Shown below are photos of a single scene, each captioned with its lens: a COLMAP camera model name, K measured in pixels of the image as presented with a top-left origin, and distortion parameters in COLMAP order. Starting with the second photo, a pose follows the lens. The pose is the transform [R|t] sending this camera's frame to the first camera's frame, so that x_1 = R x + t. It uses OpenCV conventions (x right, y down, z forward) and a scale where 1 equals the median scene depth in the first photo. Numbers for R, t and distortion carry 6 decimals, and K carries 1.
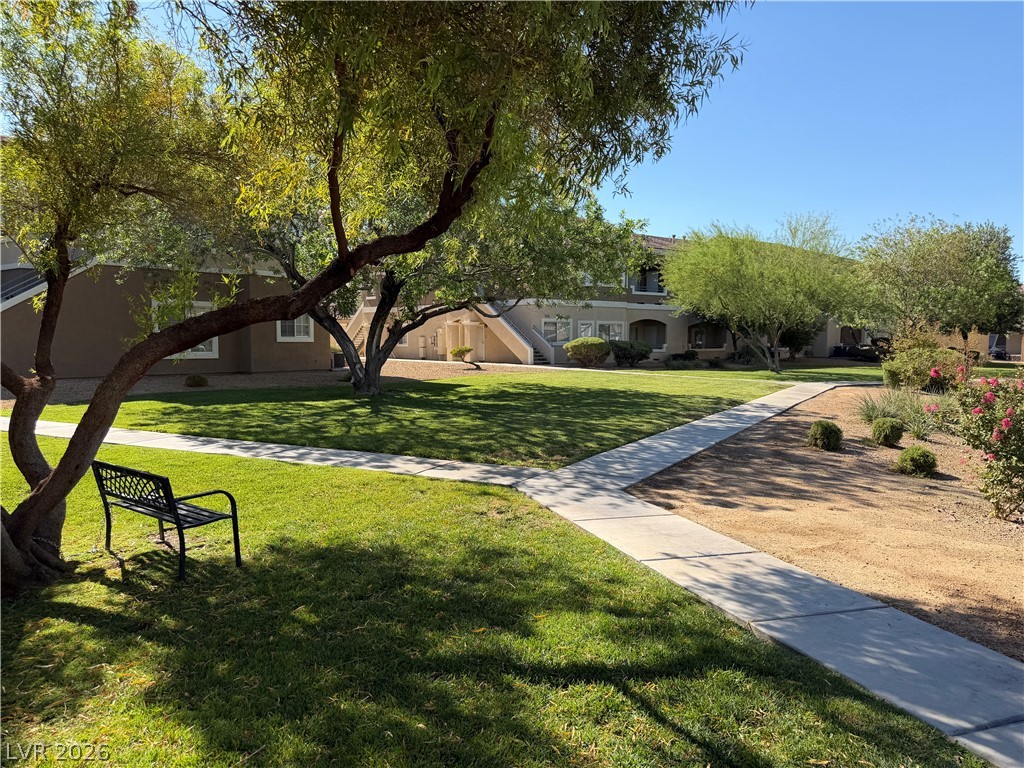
lens RADIAL K [[715.2, 0, 511.9], [0, 715.2, 382.7], [0, 0, 1]] dist [0.014288, -0.002538]
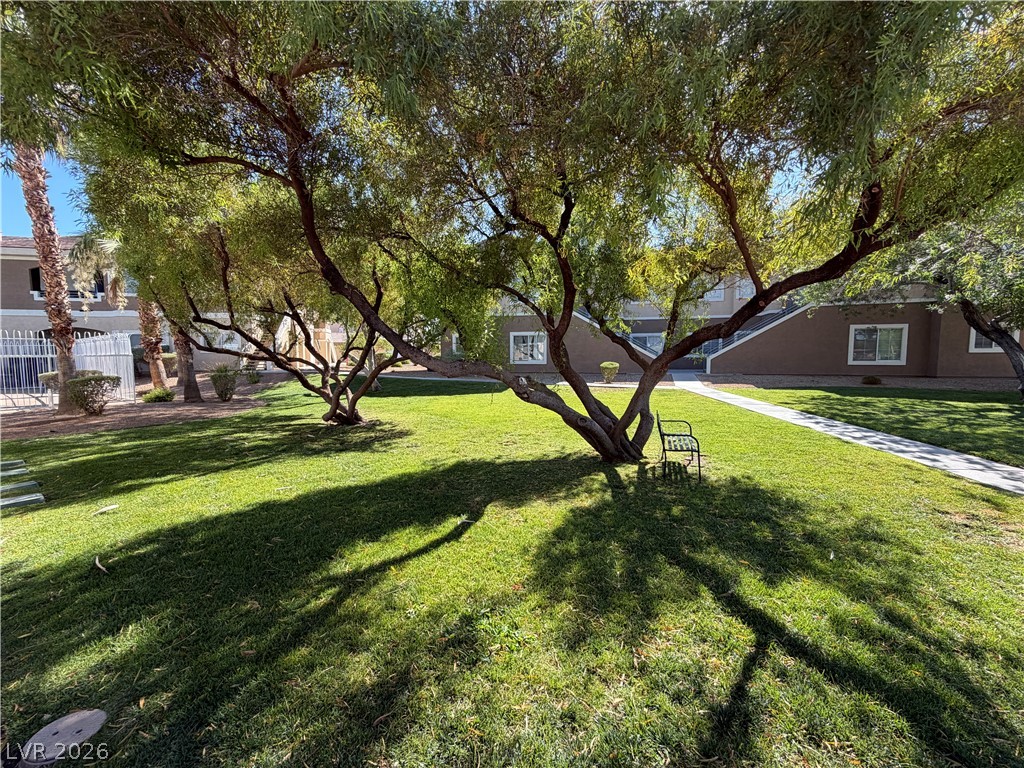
lens RADIAL K [[409.6, 0, 511.8], [0, 409.6, 386.2], [0, 0, 1]] dist [0.000683, 0.000089]
pose [[0.325667, 0.072057, -0.942735, 0.413425], [-0.051014, 0.996978, 0.058581, -0.008713], [0.944107, 0.029015, 0.328358, 0.251107]]
